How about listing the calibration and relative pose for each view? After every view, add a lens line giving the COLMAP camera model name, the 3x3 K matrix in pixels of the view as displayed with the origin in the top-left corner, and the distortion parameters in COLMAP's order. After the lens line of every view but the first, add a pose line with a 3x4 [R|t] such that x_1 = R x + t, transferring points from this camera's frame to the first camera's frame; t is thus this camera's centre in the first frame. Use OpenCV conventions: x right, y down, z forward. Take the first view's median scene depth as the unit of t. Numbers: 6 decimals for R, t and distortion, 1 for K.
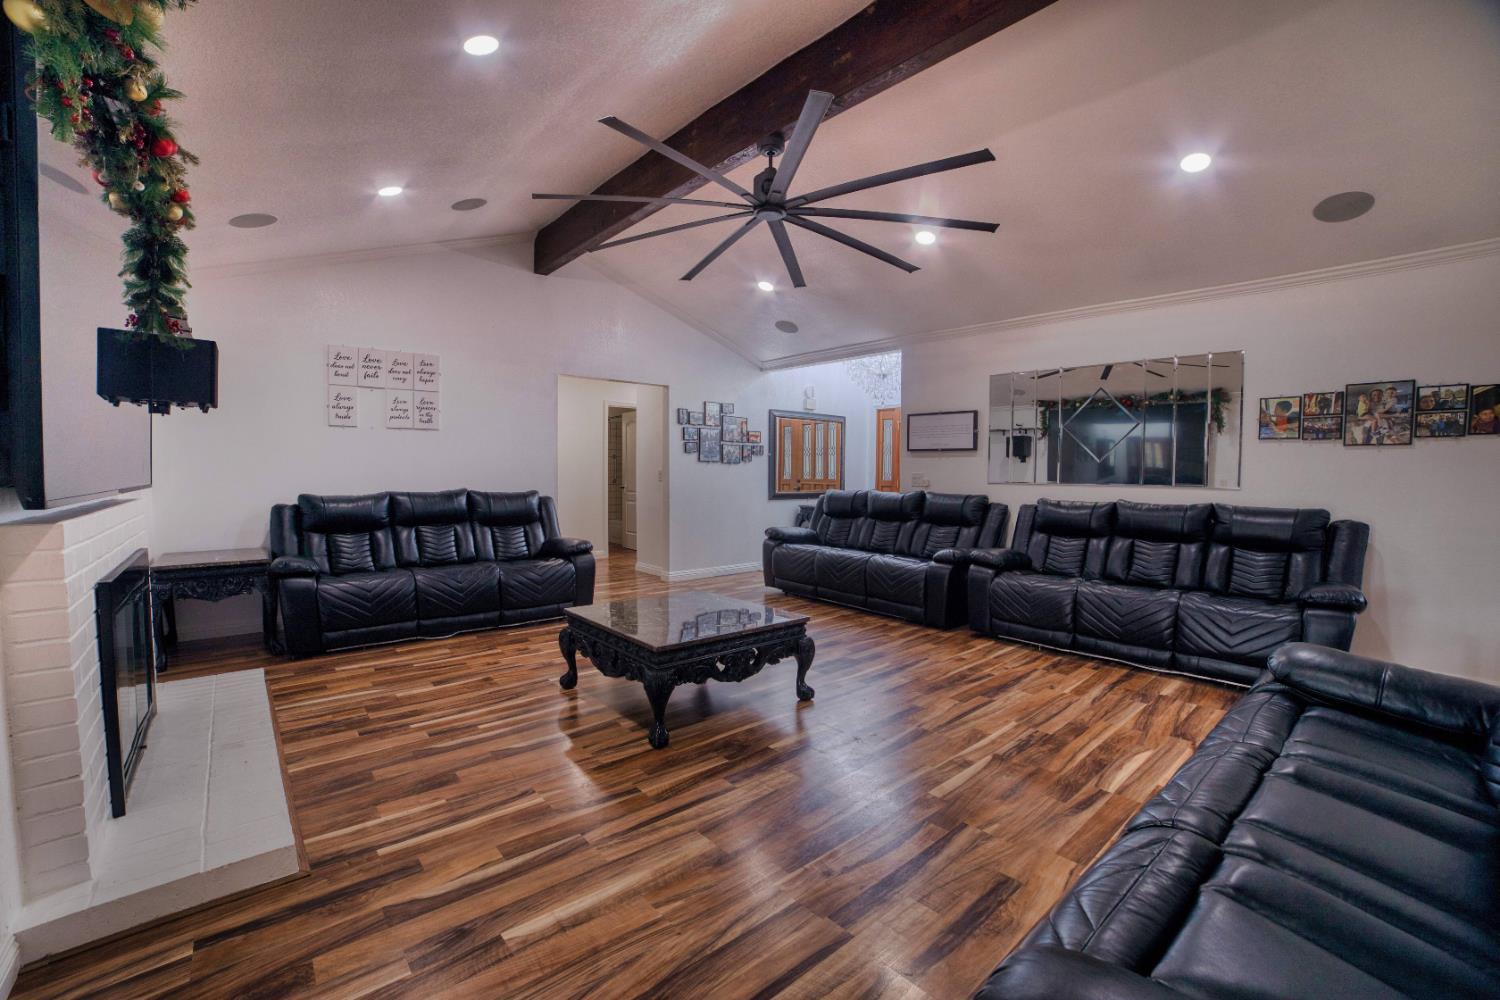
lens RADIAL K [[622.2, 0, 749.6], [0, 622.2, 502.1], [0, 0, 1]] dist [-0.084061, 0.001494]
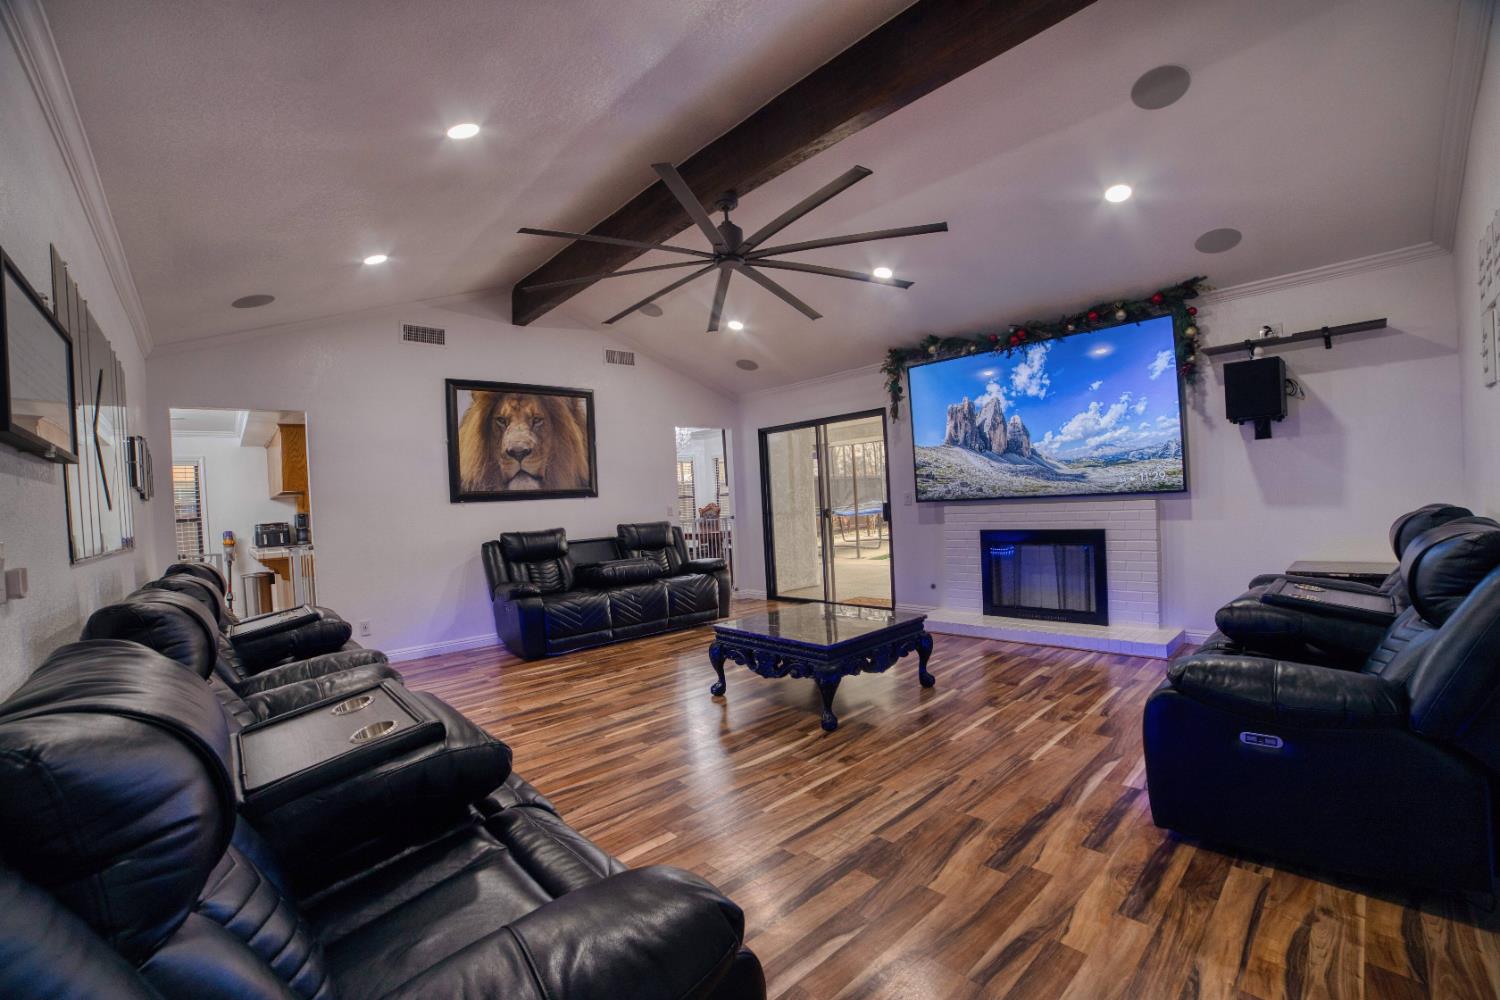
lens RADIAL K [[622.2, 0, 751.8], [0, 622.2, 503.1], [0, 0, 1]] dist [-0.084061, 0.001494]
pose [[-0.998536, 0.043748, -0.031803, 0.048152], [0.042087, 0.997805, 0.051130, -0.105923], [0.033970, 0.049717, -0.998185, 2.158614]]
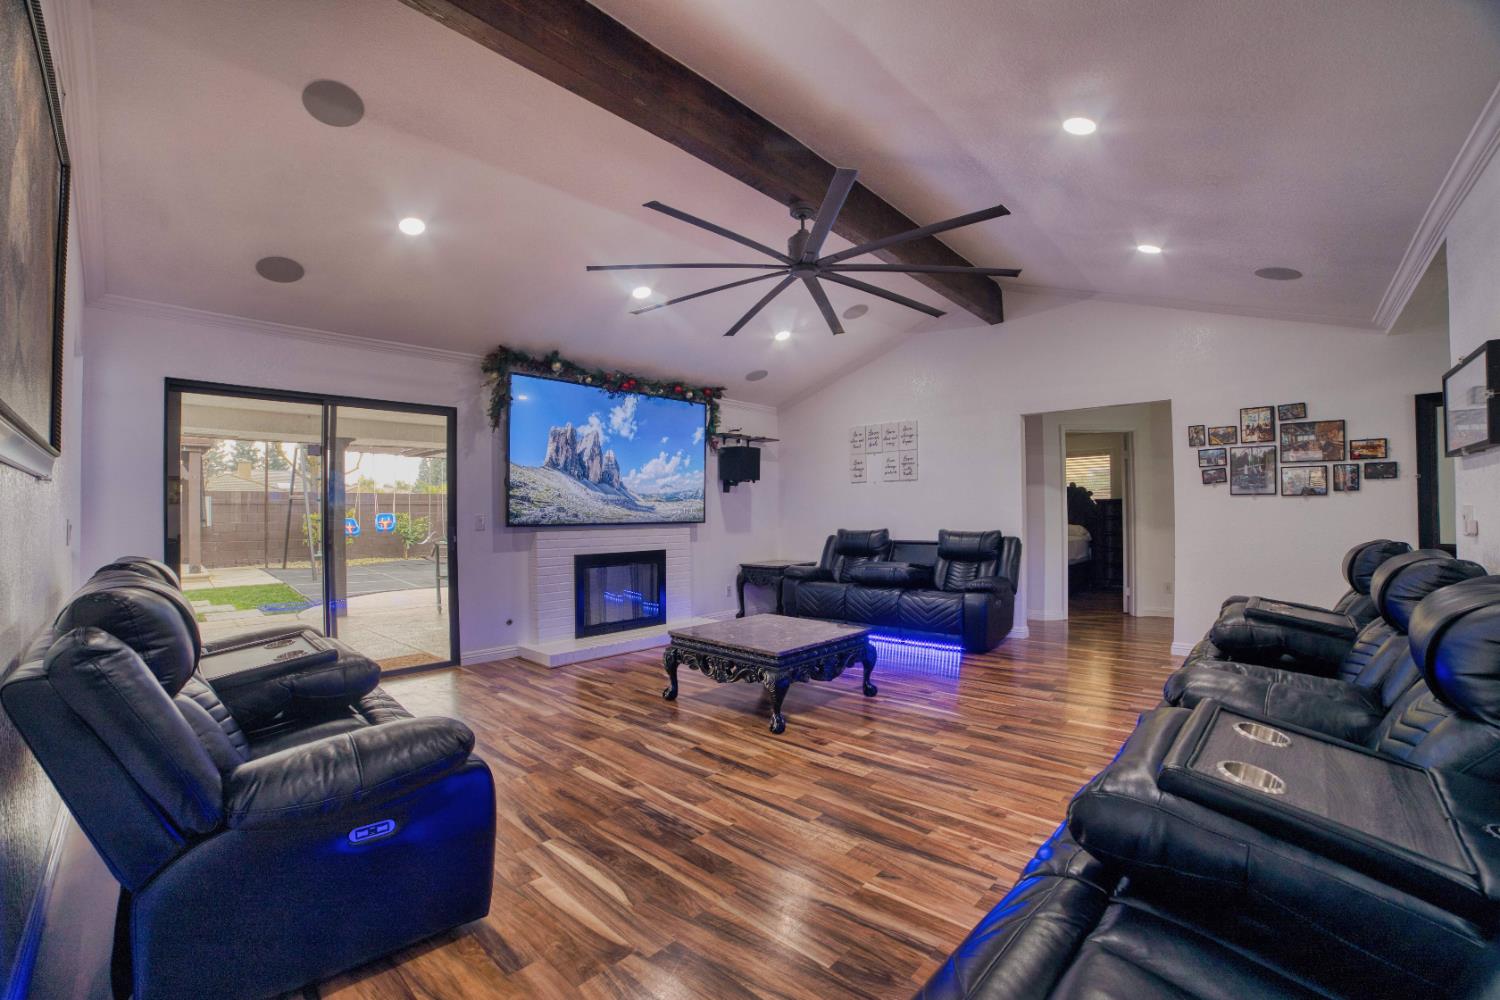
lens RADIAL K [[622.2, 0, 746.1], [0, 622.2, 509.6], [0, 0, 1]] dist [-0.084061, 0.001494]
pose [[0.101896, -0.015452, -0.994675, 1.112780], [-0.036362, 0.999153, -0.019247, -0.032368], [0.994130, 0.038130, 0.101247, 0.825219]]
